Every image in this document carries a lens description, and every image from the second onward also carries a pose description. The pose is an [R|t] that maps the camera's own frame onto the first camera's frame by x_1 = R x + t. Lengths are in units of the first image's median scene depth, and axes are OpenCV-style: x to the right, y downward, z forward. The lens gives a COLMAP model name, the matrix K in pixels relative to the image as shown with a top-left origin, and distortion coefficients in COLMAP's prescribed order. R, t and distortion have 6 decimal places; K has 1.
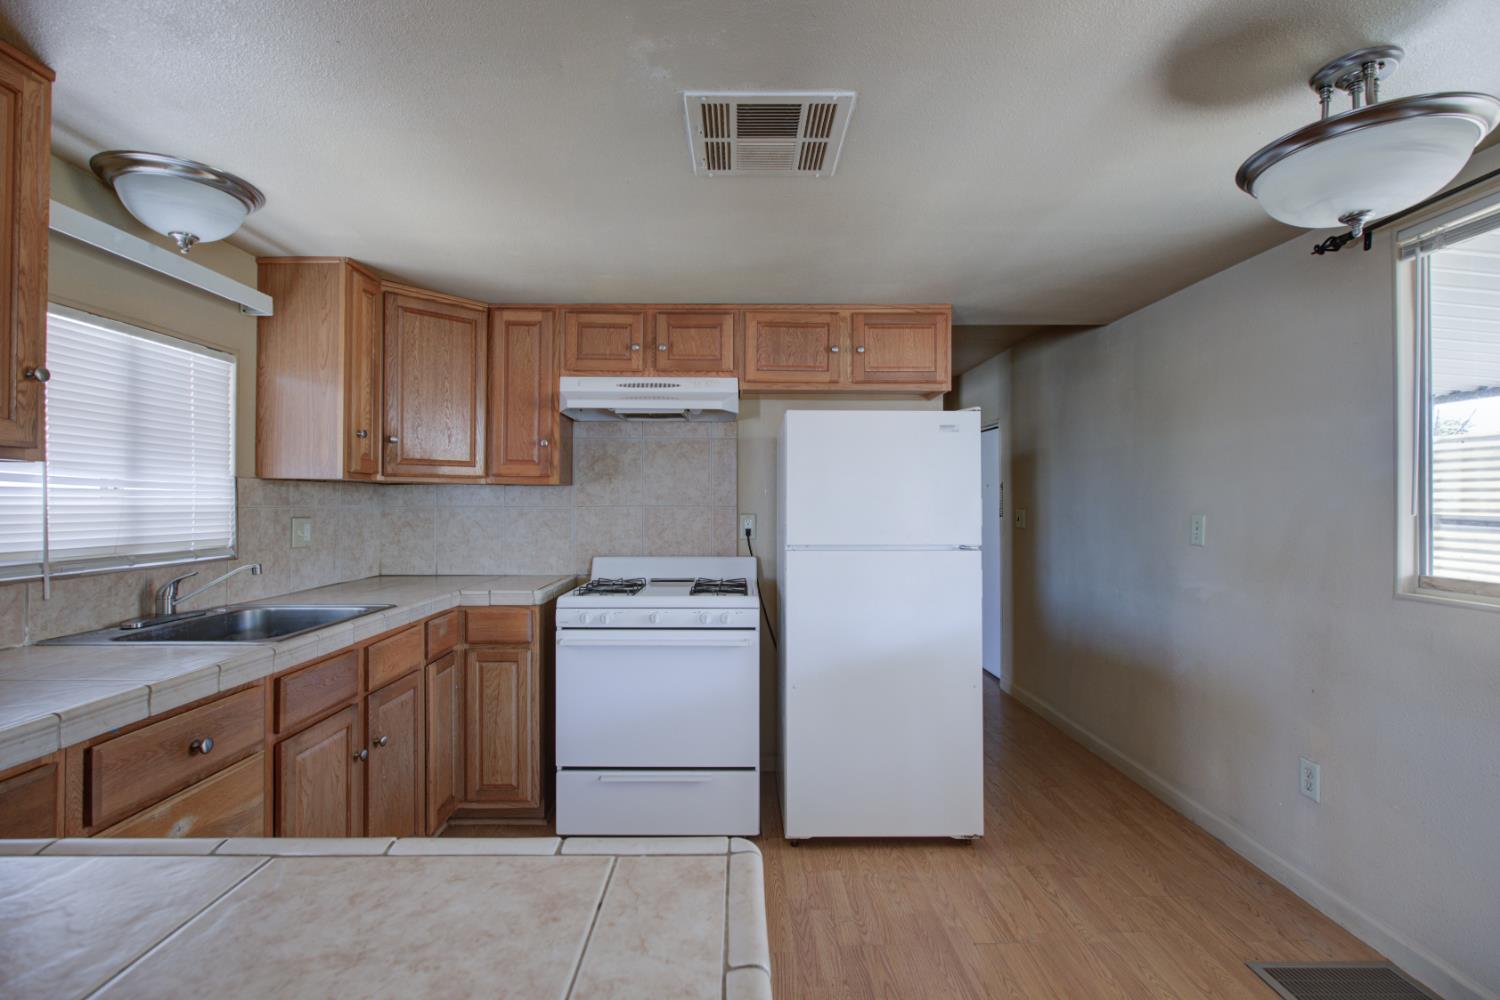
lens RADIAL K [[680.5, 0, 738.9], [0, 680.5, 498.9], [0, 0, 1]] dist [-0.004170, 0.003569]
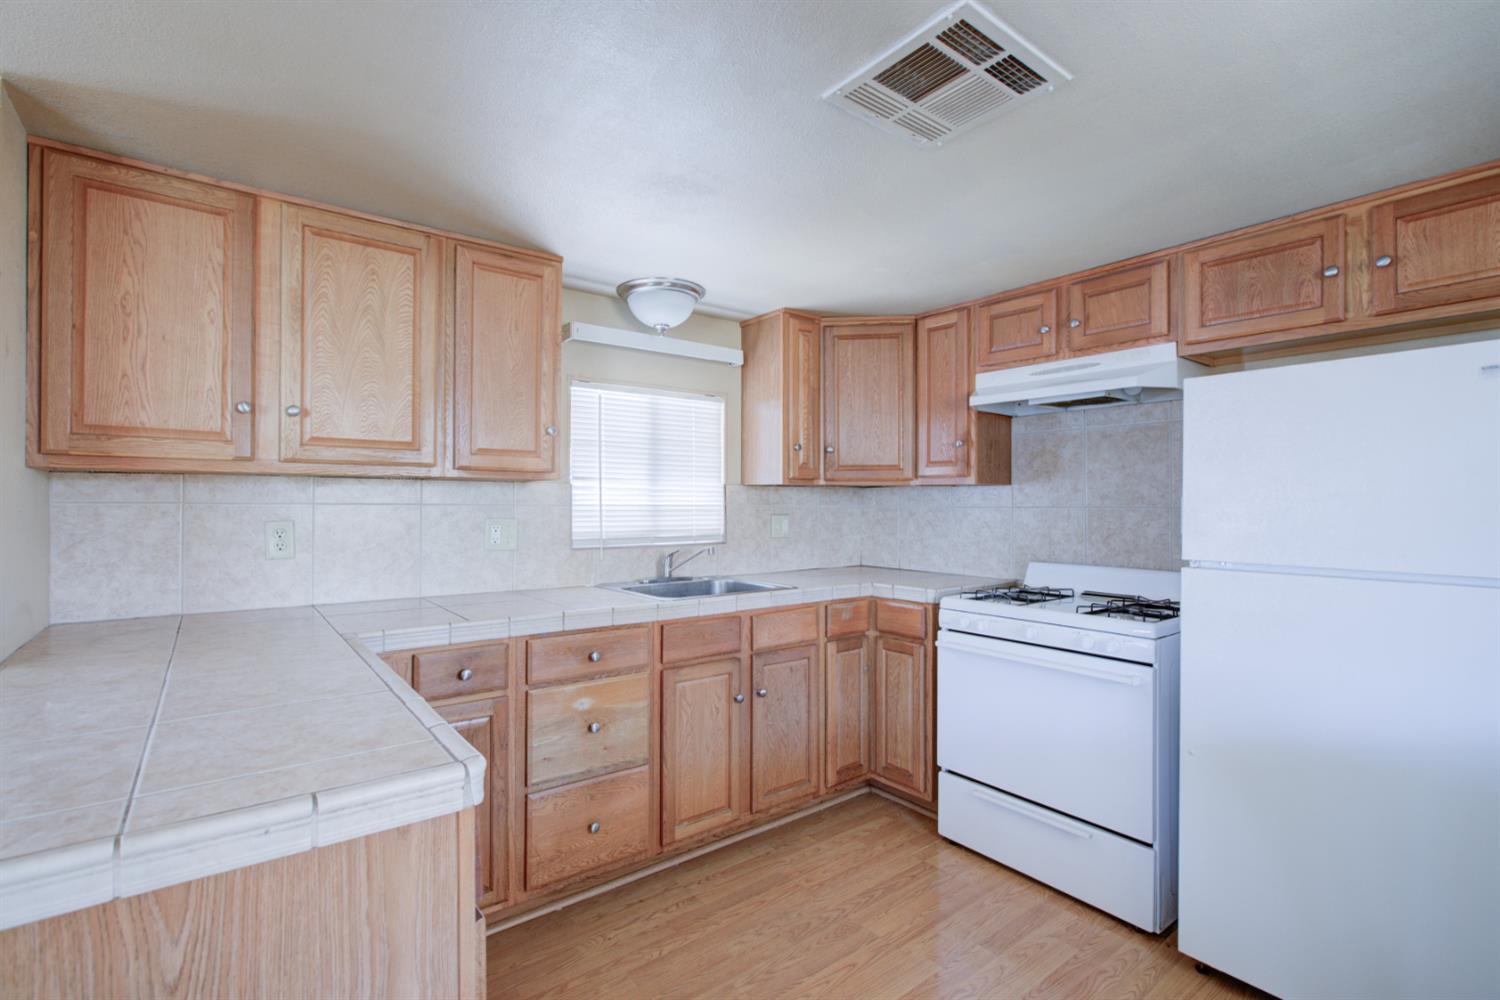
lens RADIAL K [[680.5, 0, 749.4], [0, 680.5, 497.7], [0, 0, 1]] dist [-0.004170, 0.003569]
pose [[0.615224, -0.007230, -0.788319, 0.344043], [0.003911, 0.999974, -0.006120, 0.002713], [0.788343, 0.000682, 0.615236, 0.157237]]
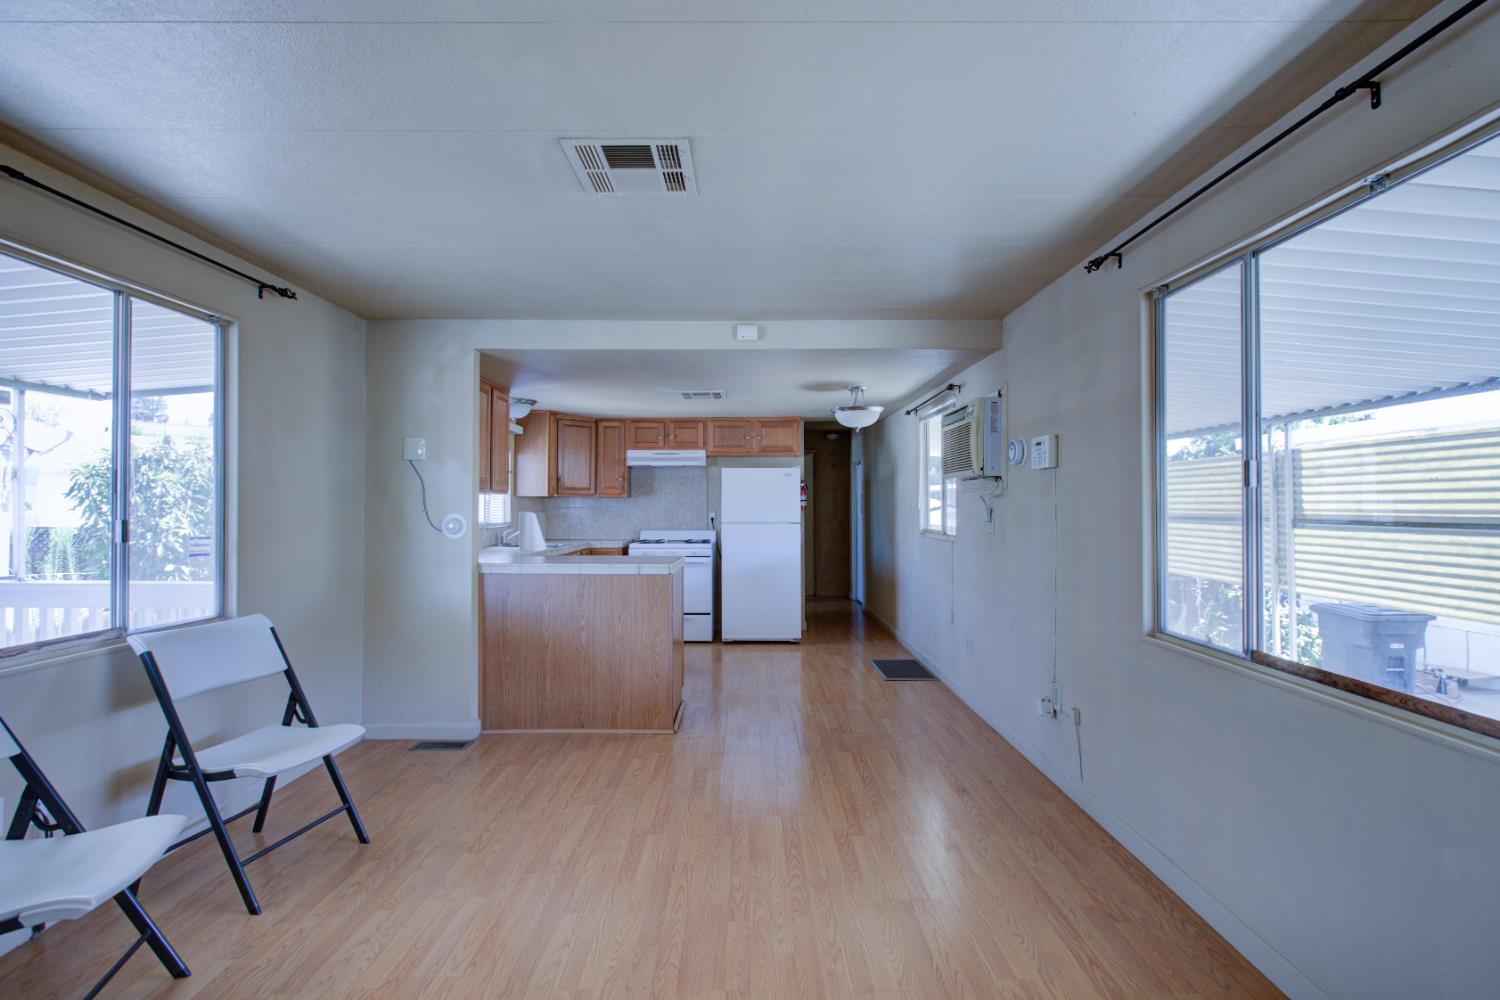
lens RADIAL K [[680.5, 0, 739.4], [0, 680.5, 496.1], [0, 0, 1]] dist [-0.004170, 0.003569]
pose [[0.999841, -0.004578, -0.017225, 0.166680], [0.004365, 0.999914, -0.012371, 0.003970], [0.017280, 0.012294, 0.999775, -1.400009]]
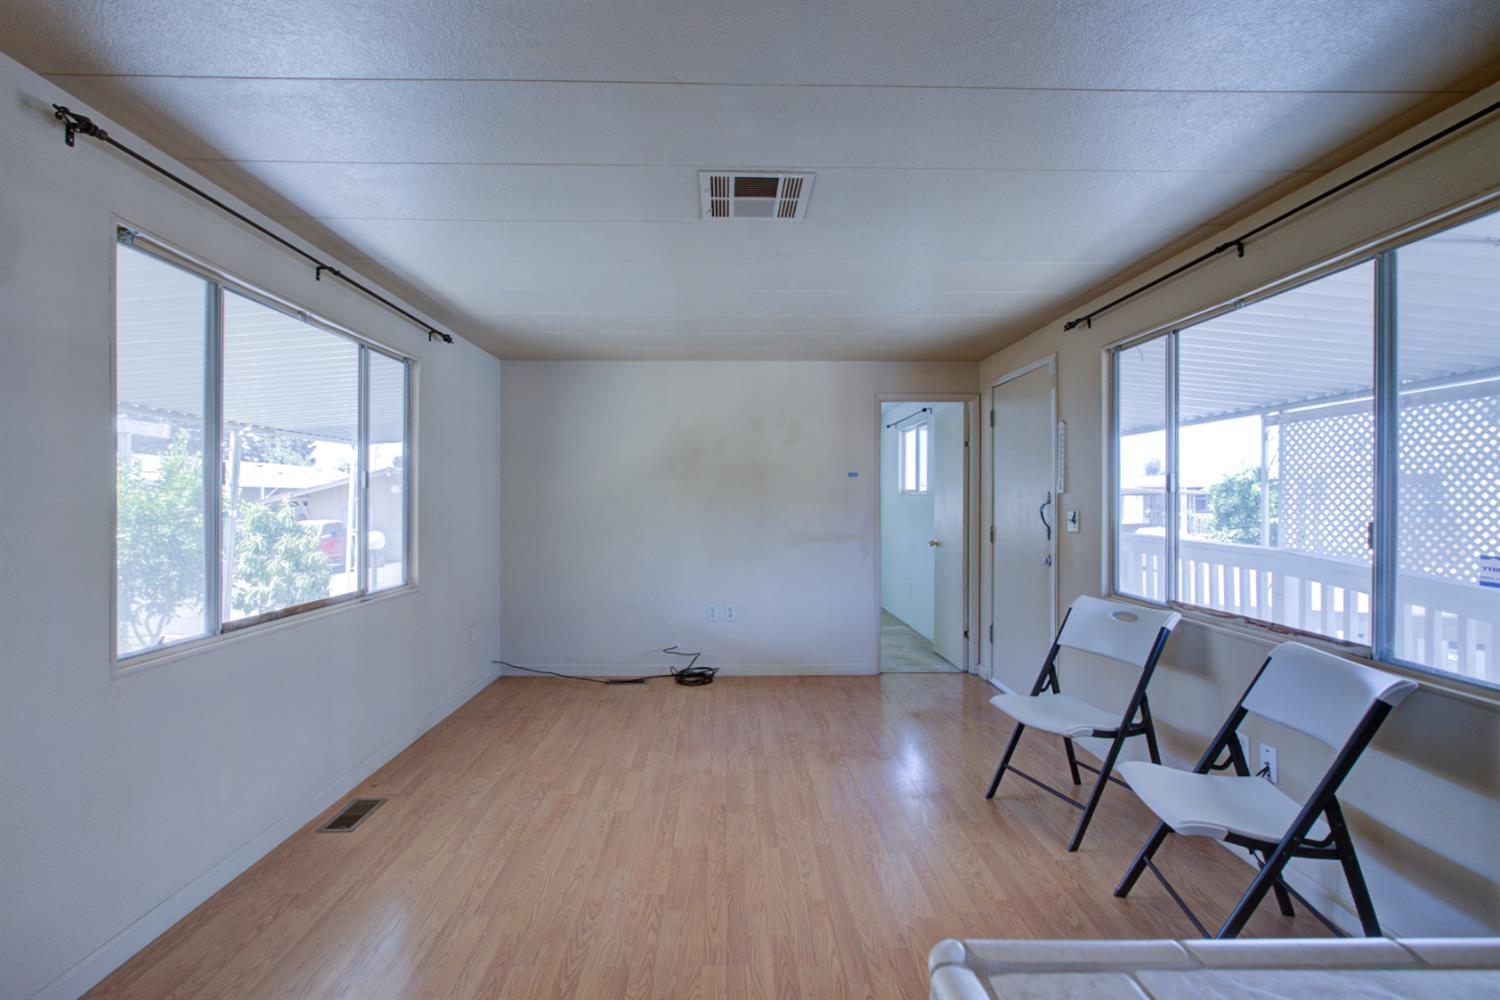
lens RADIAL K [[680.5, 0, 735.6], [0, 680.5, 496.6], [0, 0, 1]] dist [-0.004170, 0.003569]
pose [[-0.999942, -0.006876, -0.008261, 0.063587], [-0.006833, 0.999963, -0.005217, 0.001476], [0.008296, -0.005161, -0.999952, 0.214540]]
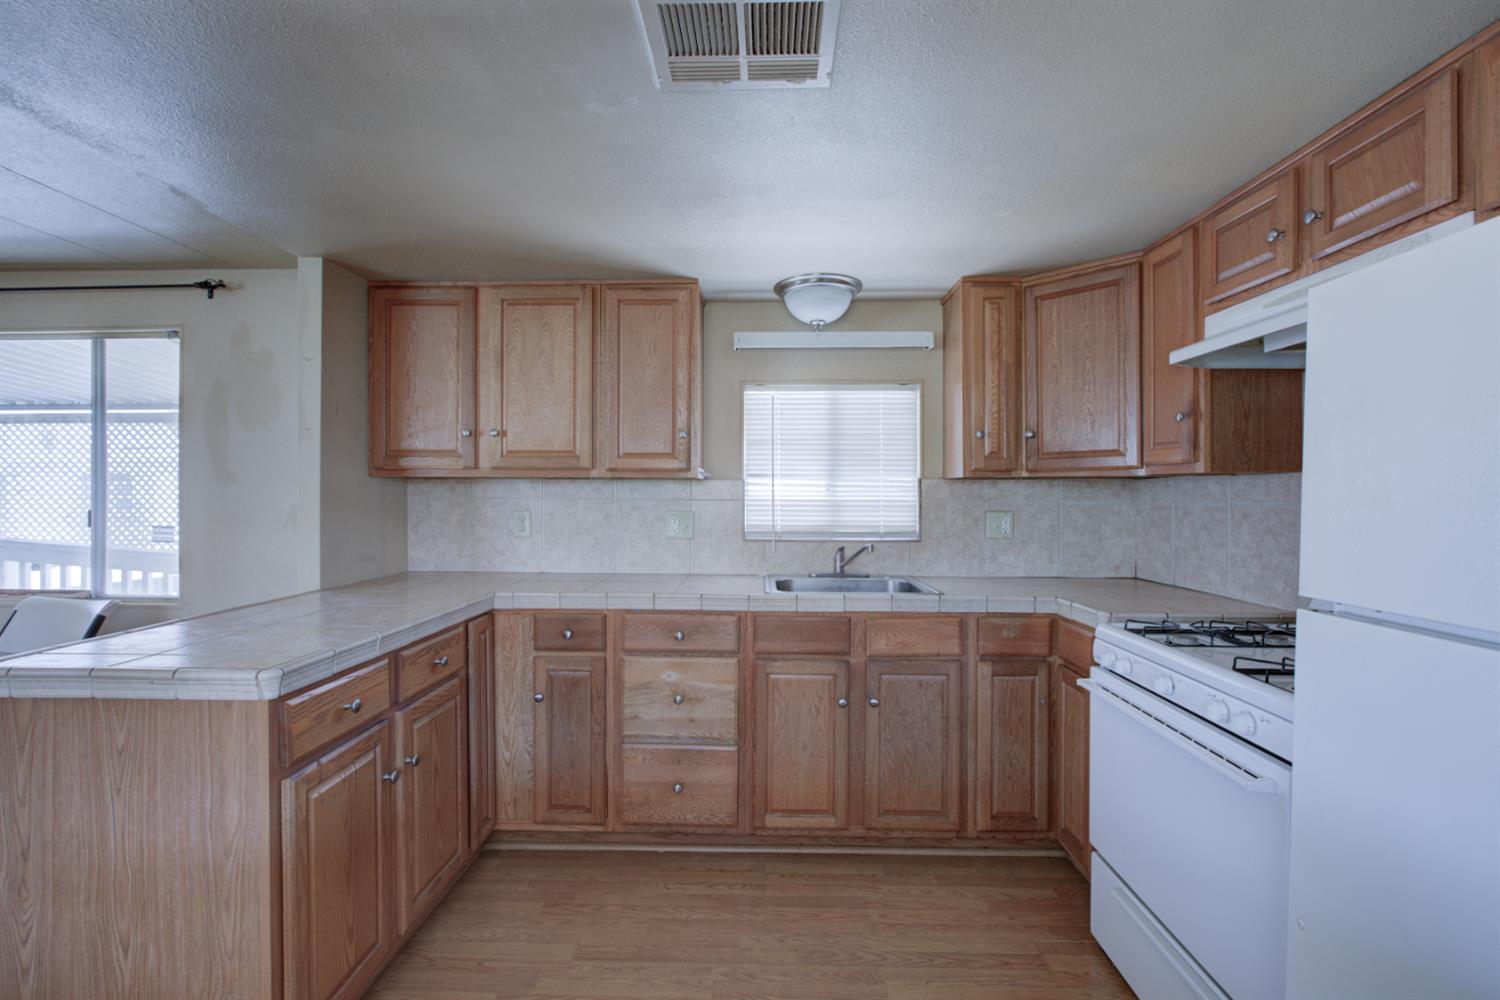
lens RADIAL K [[680.5, 0, 749.5], [0, 680.5, 497.0], [0, 0, 1]] dist [-0.004170, 0.003569]
pose [[-0.019054, -0.000427, -0.999818, 0.490647], [0.003289, 0.999994, -0.000490, 0.002233], [0.999813, -0.003297, -0.019053, 0.613504]]
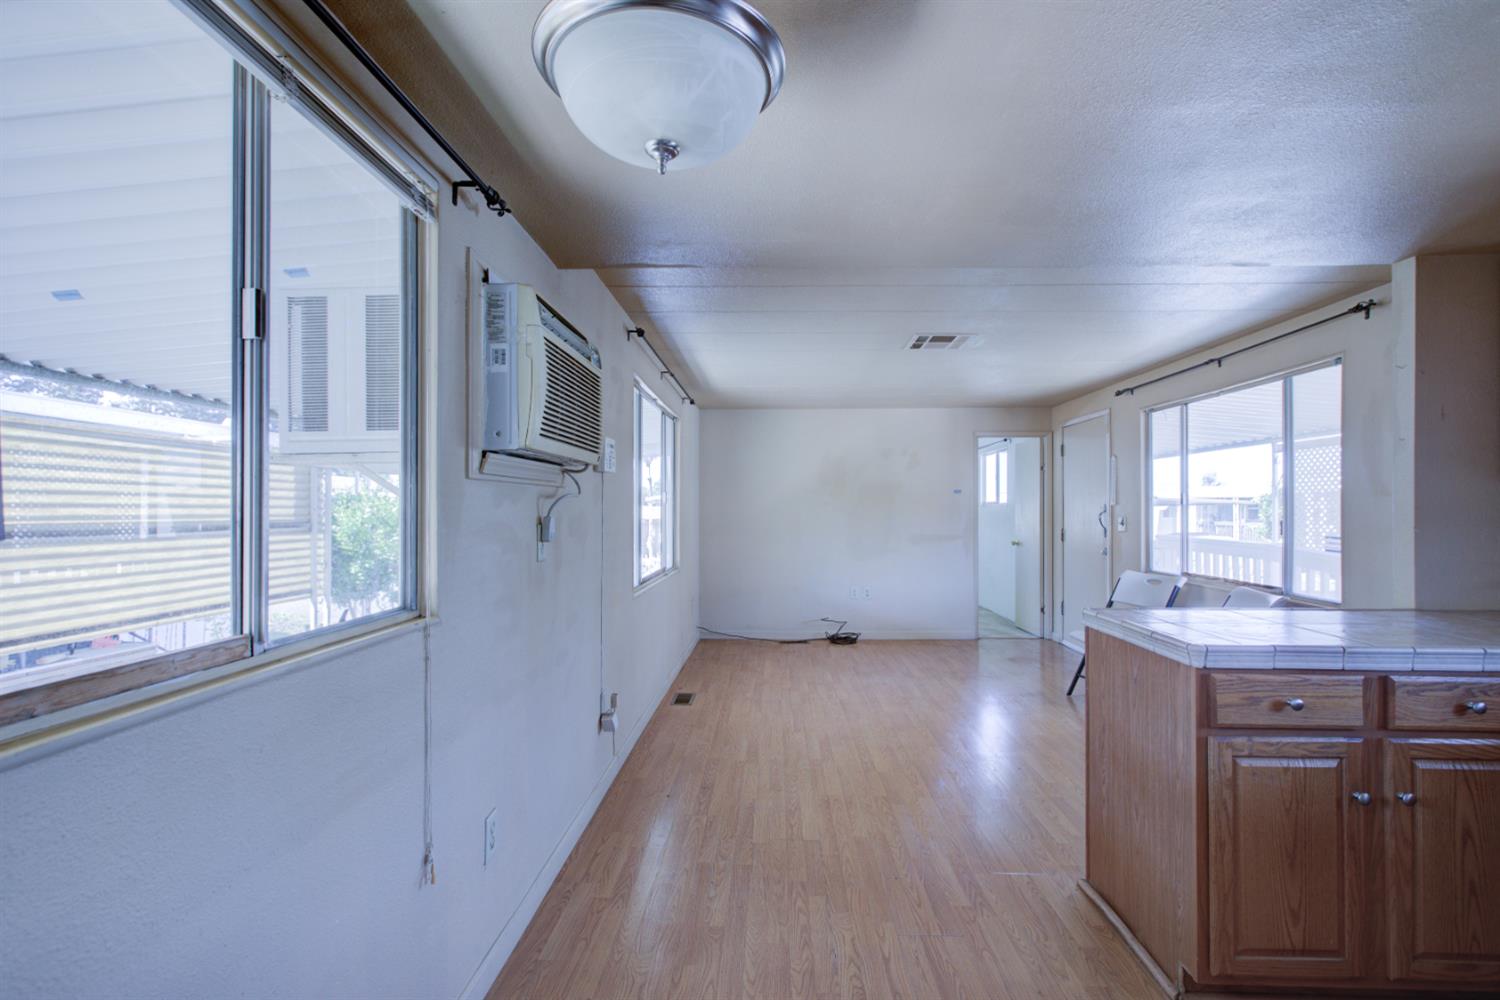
lens RADIAL K [[680.5, 0, 758.5], [0, 680.5, 503.6], [0, 0, 1]] dist [-0.004170, 0.003569]
pose [[-0.999569, -0.004306, 0.029049, 0.391953], [-0.004620, 0.999931, -0.010760, 0.004878], [-0.029001, -0.010889, -0.999520, 0.899069]]
